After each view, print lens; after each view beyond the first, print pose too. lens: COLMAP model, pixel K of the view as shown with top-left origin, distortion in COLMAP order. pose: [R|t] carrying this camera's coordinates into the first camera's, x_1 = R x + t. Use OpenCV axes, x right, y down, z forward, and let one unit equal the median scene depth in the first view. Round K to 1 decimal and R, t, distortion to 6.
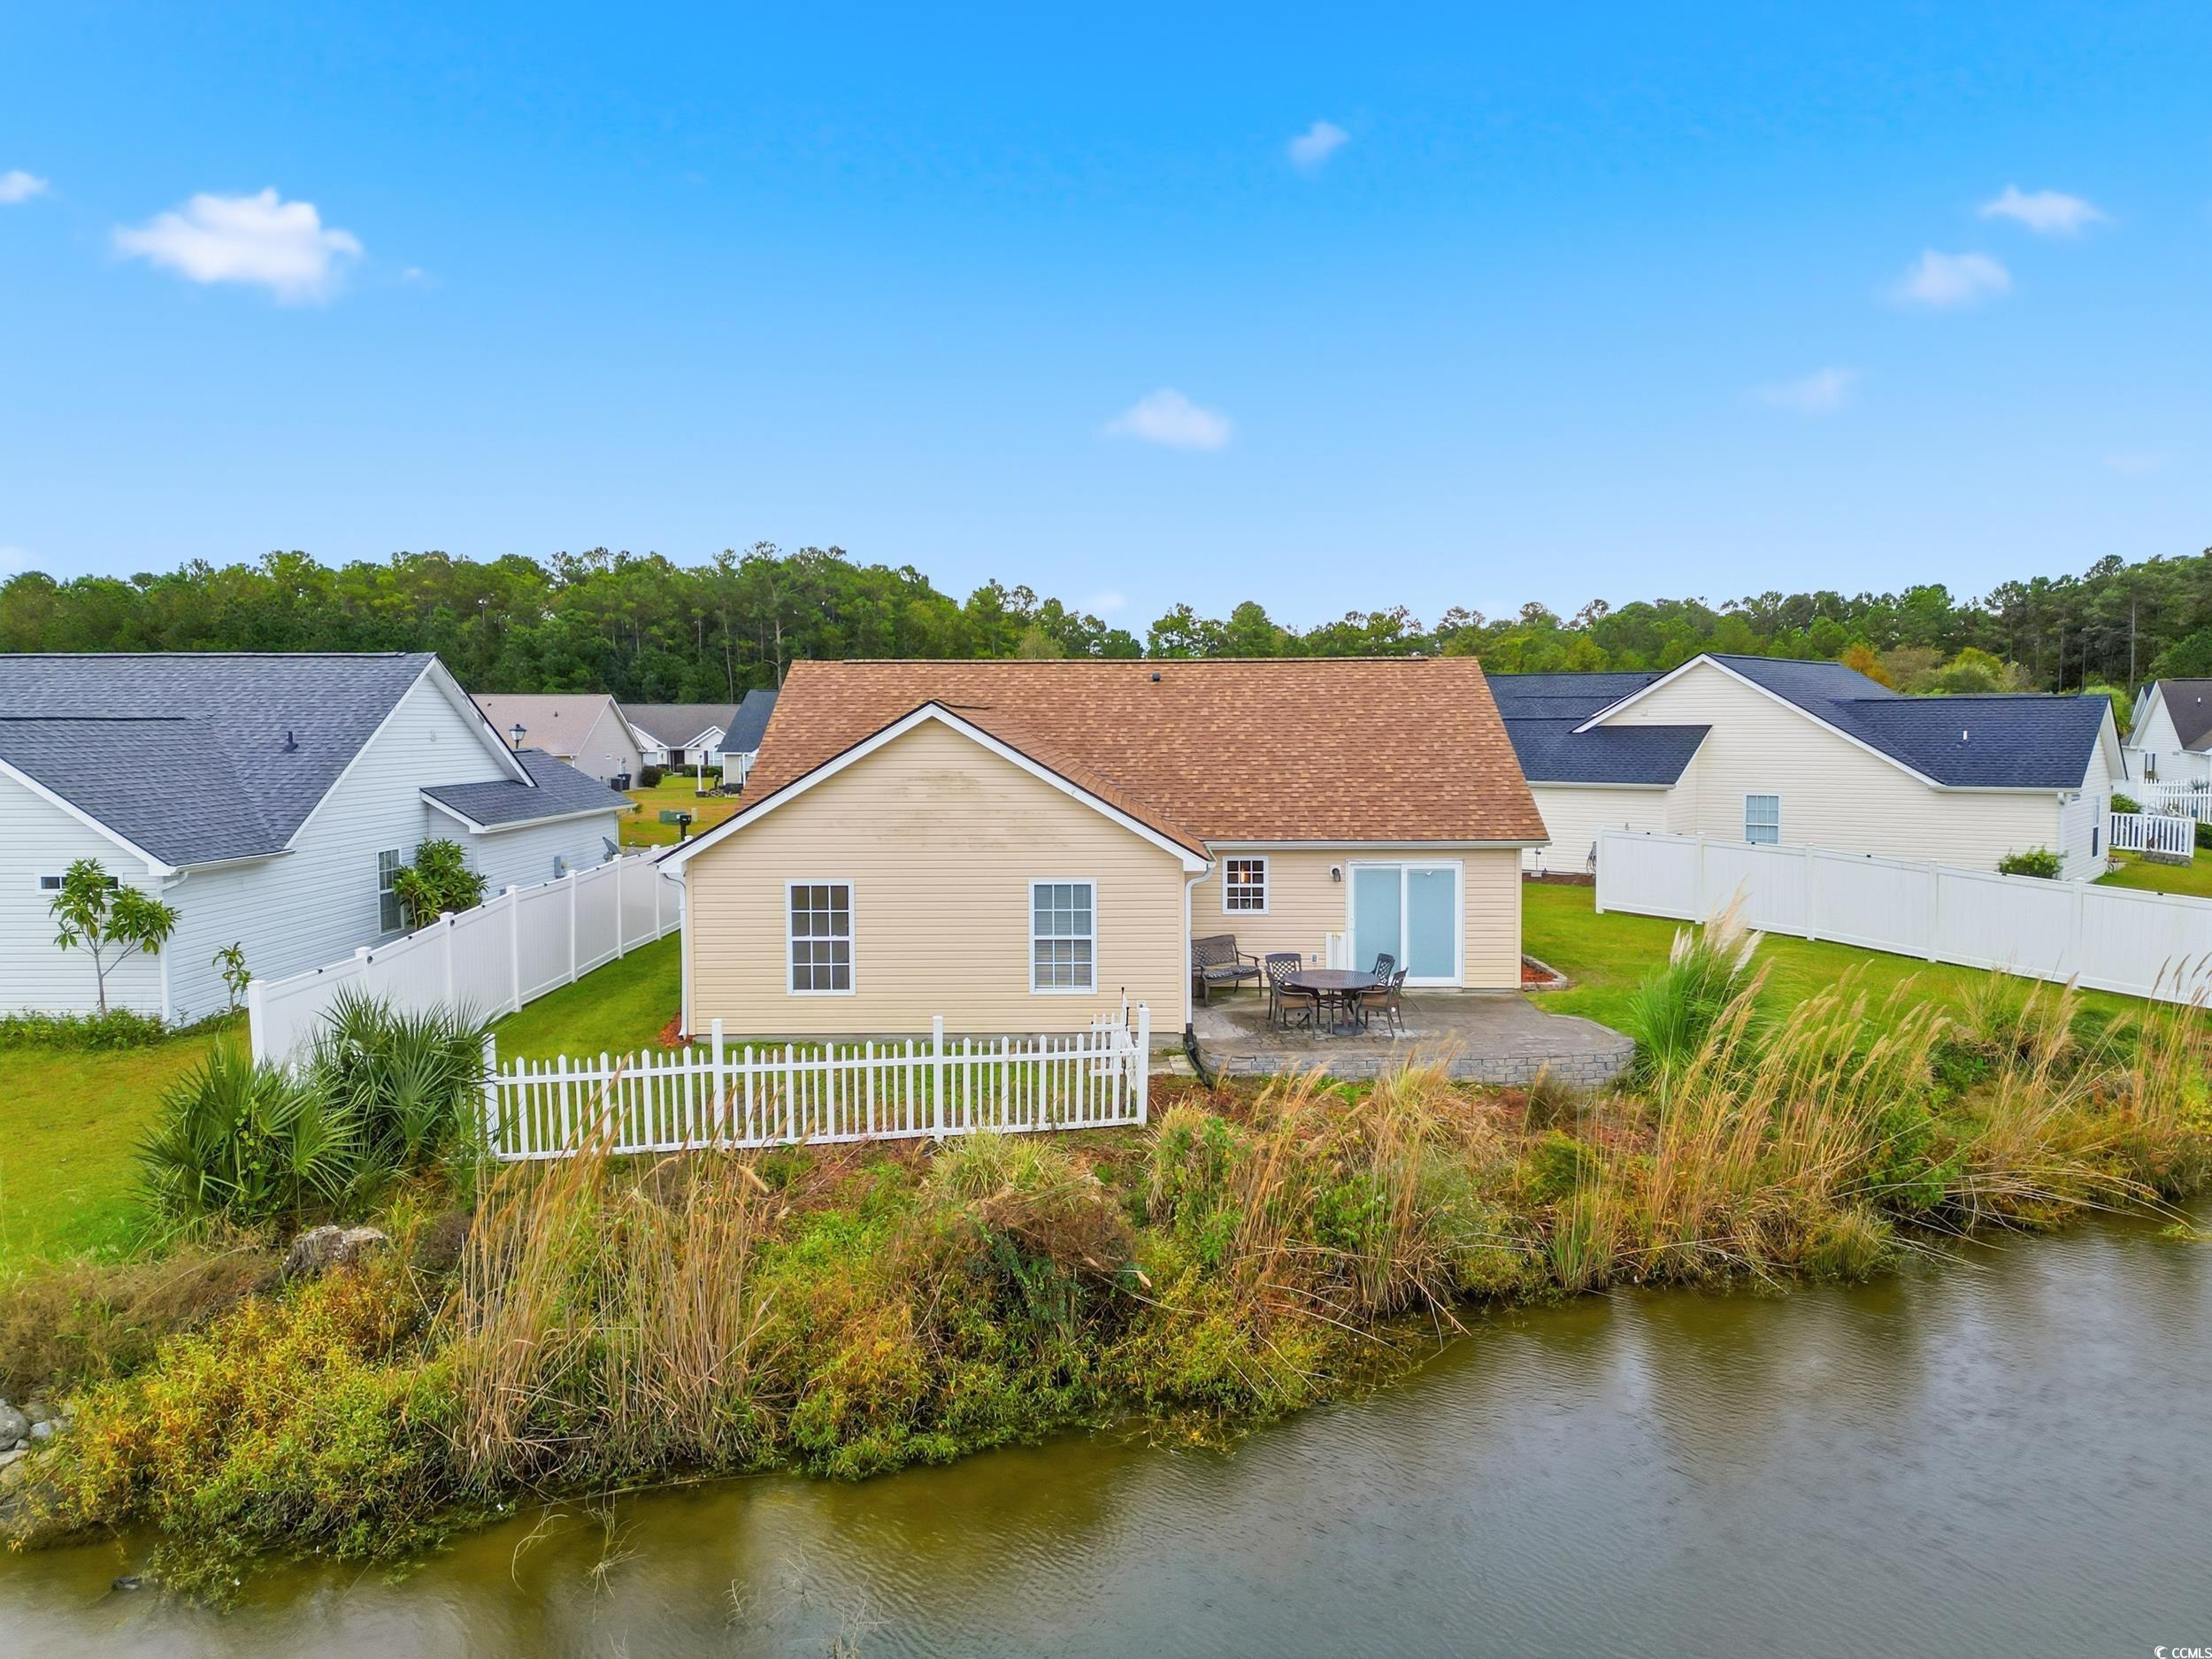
lens RADIAL K [[1535.4, 0, 1106.0], [0, 1535.4, 829.5], [0, 0, 1]] dist [0.080440, -0.070142]
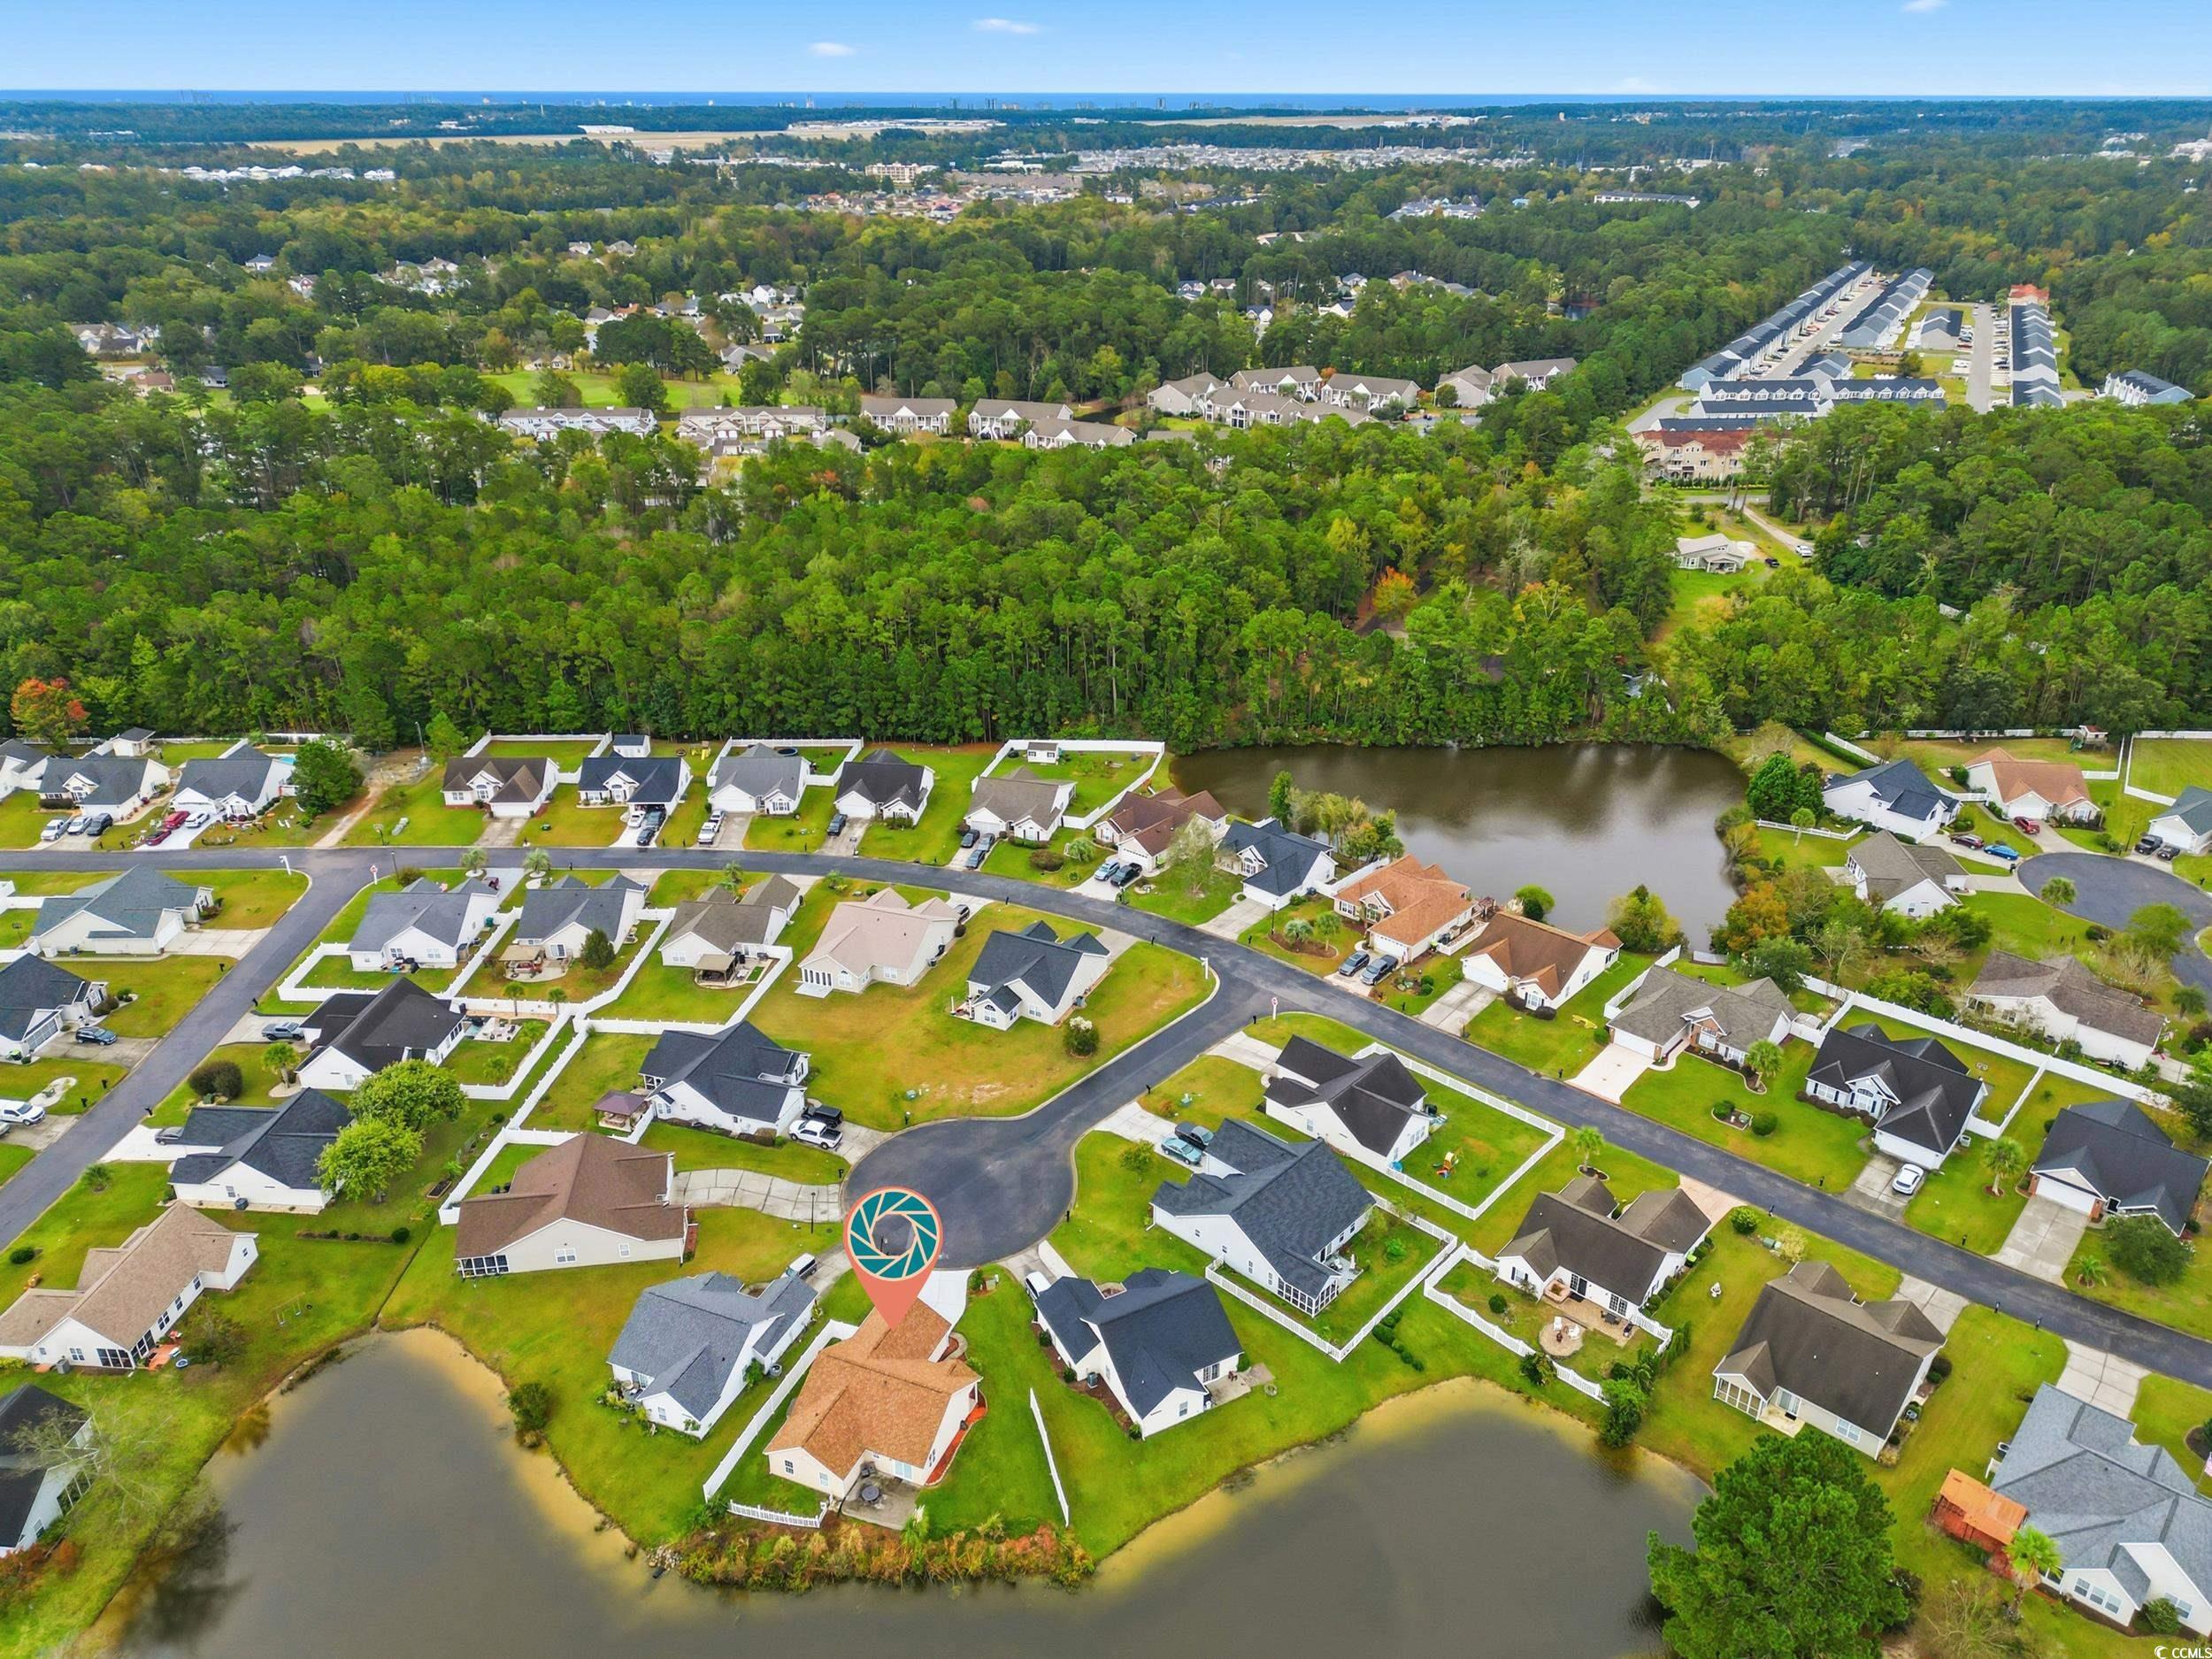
lens RADIAL K [[1535.4, 0, 1106.0], [0, 1535.4, 829.5], [0, 0, 1]] dist [0.080440, -0.070142]
pose [[0.930265, 0.163525, -0.328432, 1.796688], [-0.032734, 0.928602, 0.369631, -3.190648], [0.365426, -0.333104, 0.869198, -2.110214]]
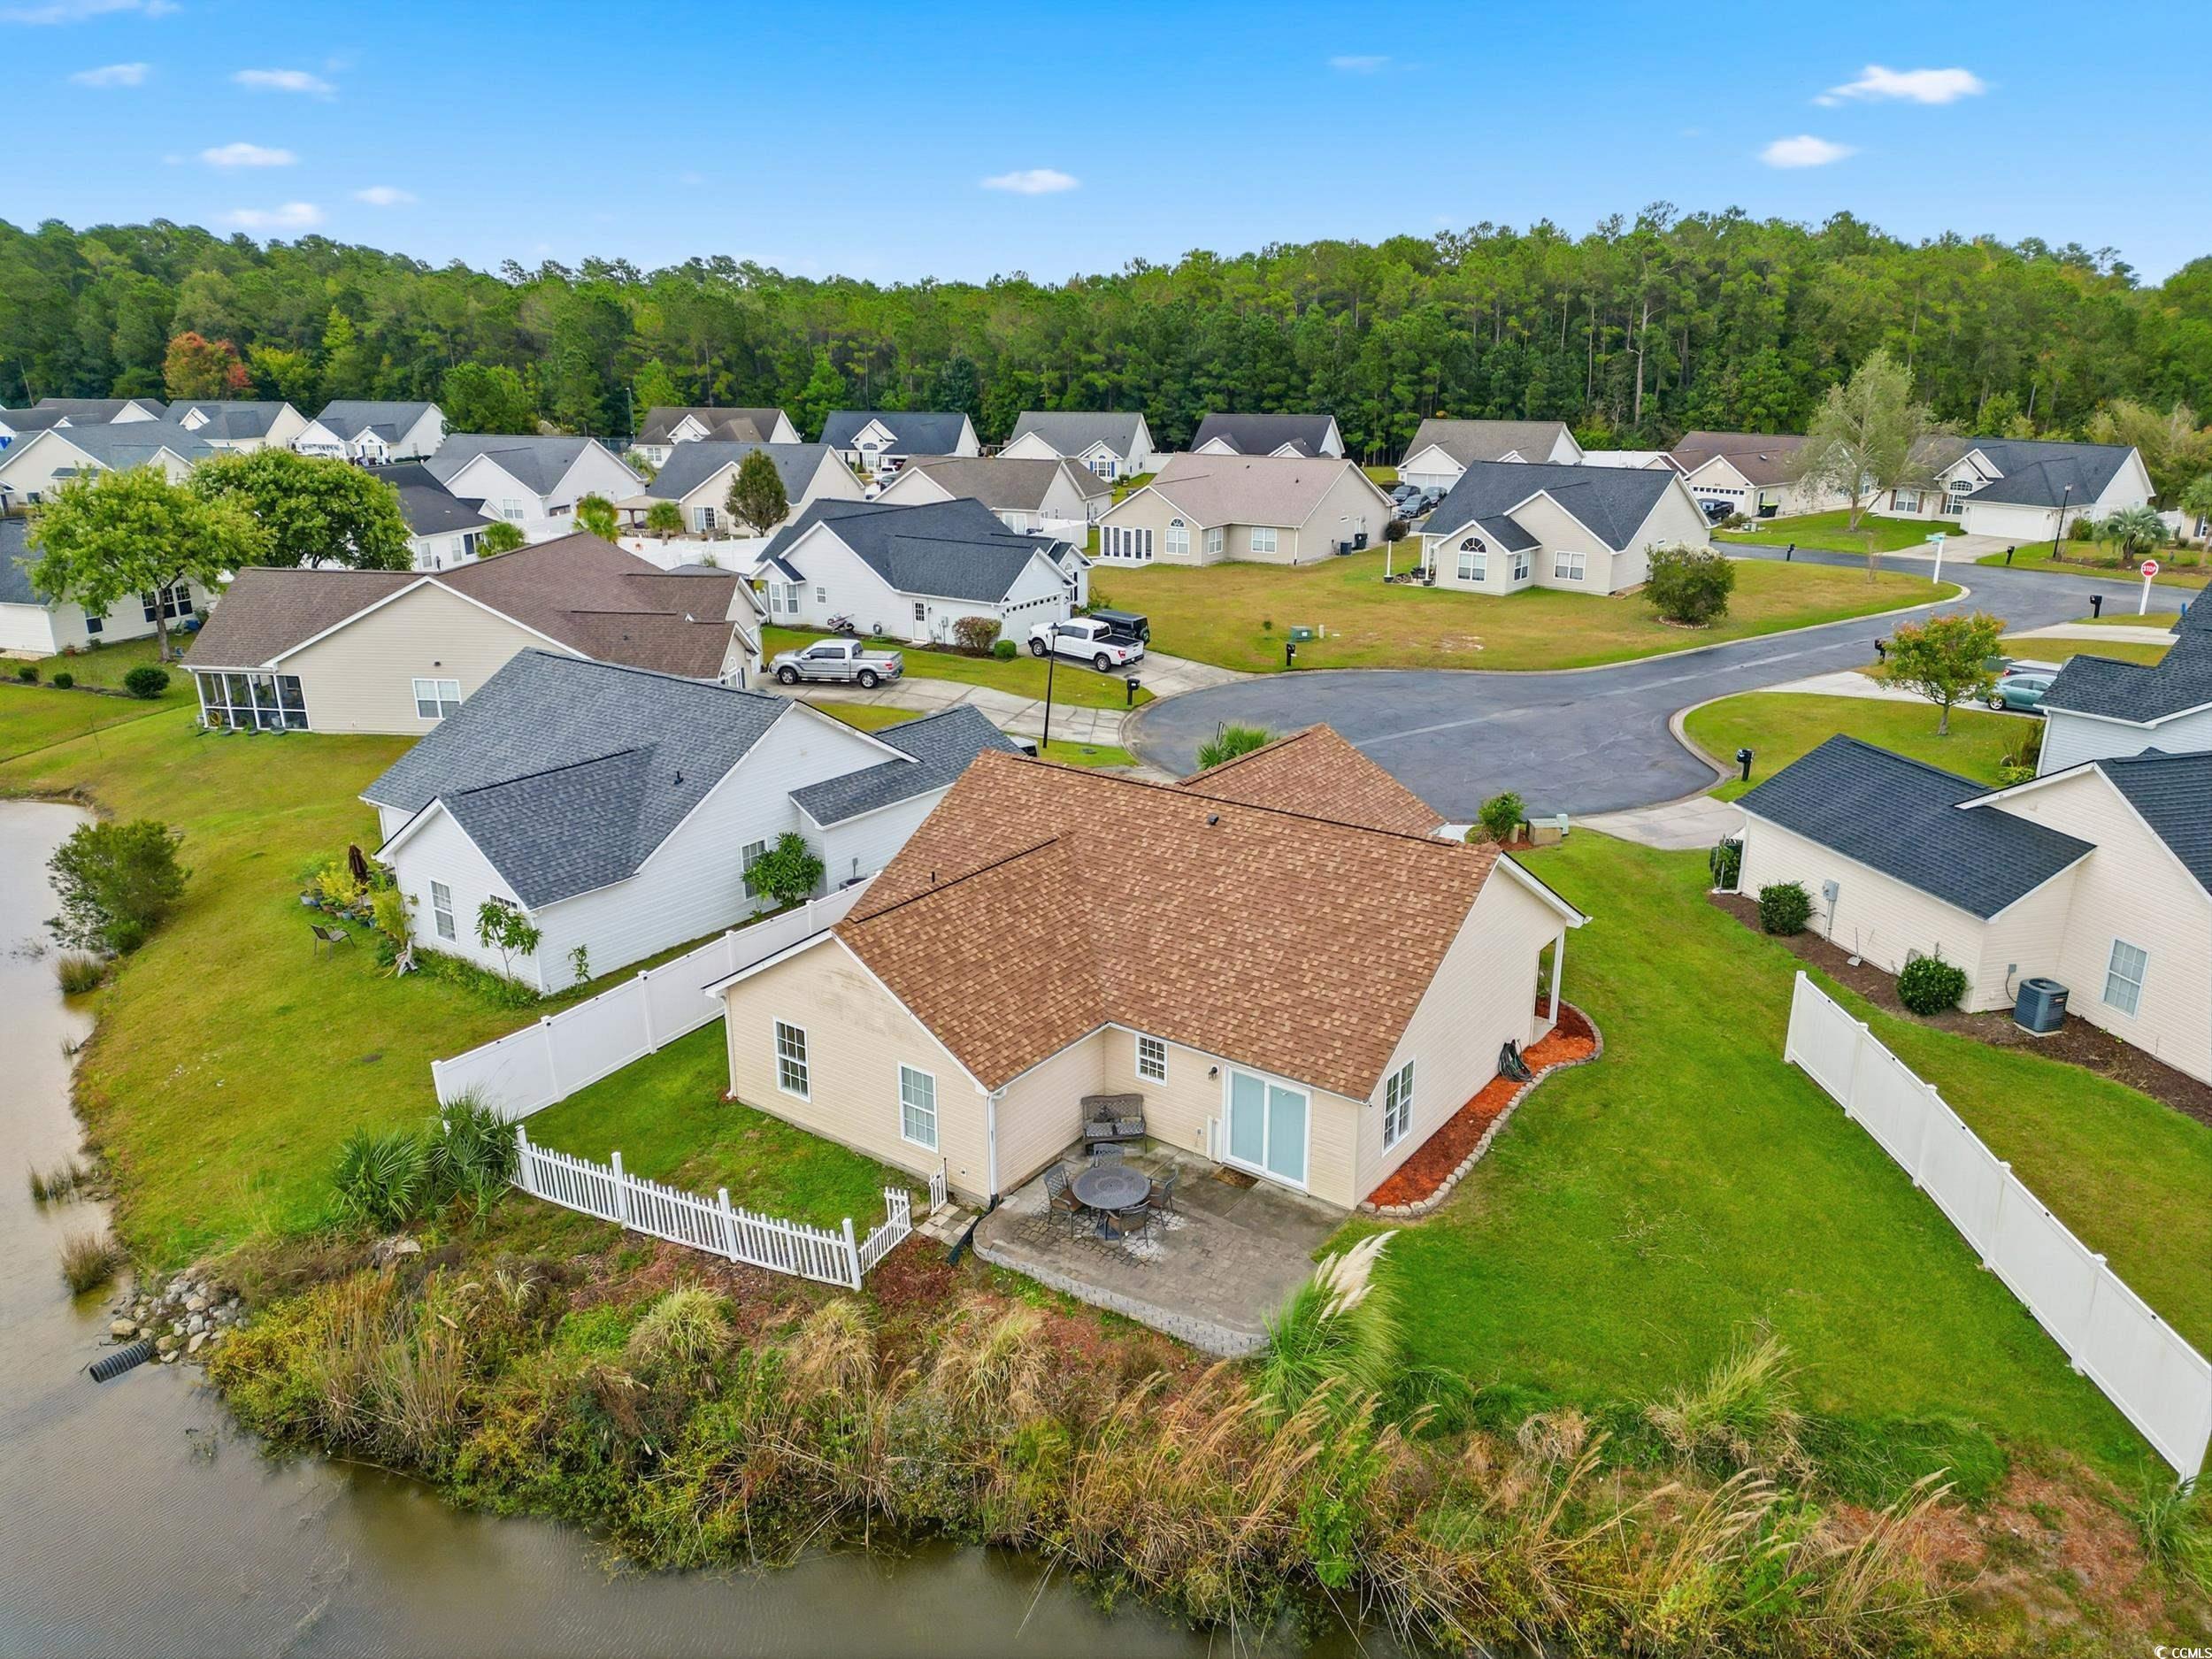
lens RADIAL K [[1535.4, 0, 1106.0], [0, 1535.4, 829.5], [0, 0, 1]] dist [0.080440, -0.070142]
pose [[0.817126, 0.180487, -0.547475, 0.560826], [-0.040432, 0.965327, 0.257893, -0.363344], [0.575039, -0.188596, 0.796092, 0.050795]]
